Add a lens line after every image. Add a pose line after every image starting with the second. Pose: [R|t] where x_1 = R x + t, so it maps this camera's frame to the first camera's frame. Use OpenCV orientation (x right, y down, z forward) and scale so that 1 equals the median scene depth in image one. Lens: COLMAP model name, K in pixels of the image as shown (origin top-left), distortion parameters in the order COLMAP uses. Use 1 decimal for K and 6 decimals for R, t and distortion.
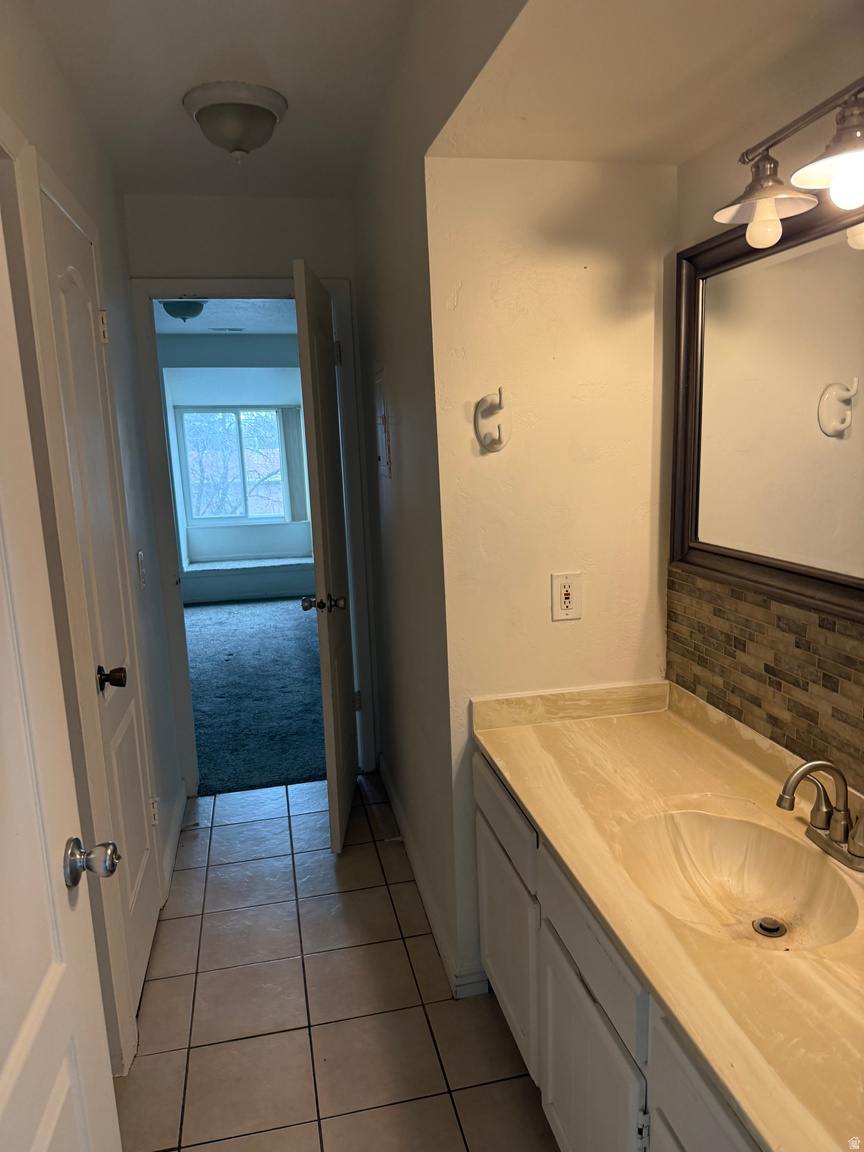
lens RADIAL K [[820.2, 0, 436.9], [0, 820.2, 583.3], [0, 0, 1]] dist [0.068283, -0.084108]
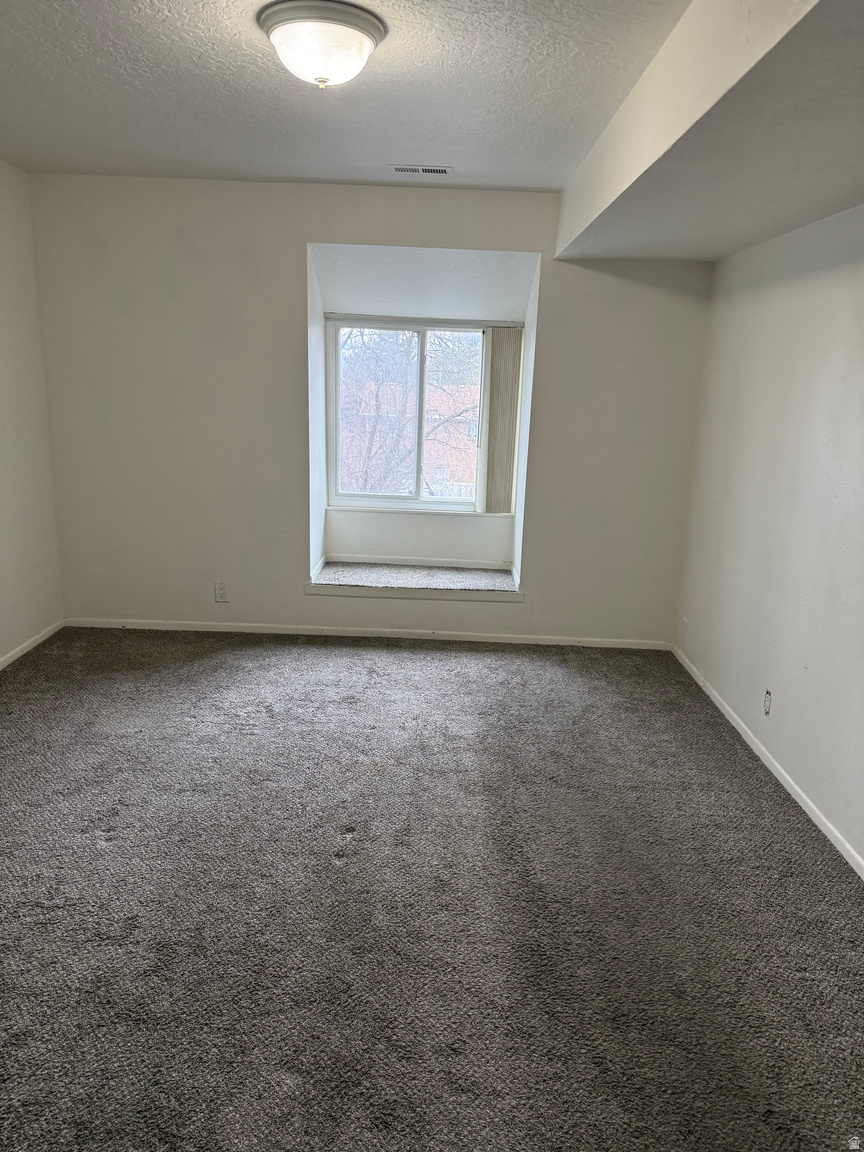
lens RADIAL K [[820.2, 0, 436.9], [0, 820.2, 583.3], [0, 0, 1]] dist [0.068283, -0.084108]
pose [[0.974328, 0.120381, -0.190247, -0.093426], [-0.106911, 0.991078, 0.079584, -0.072524], [0.198130, -0.057201, 0.978505, 0.402894]]
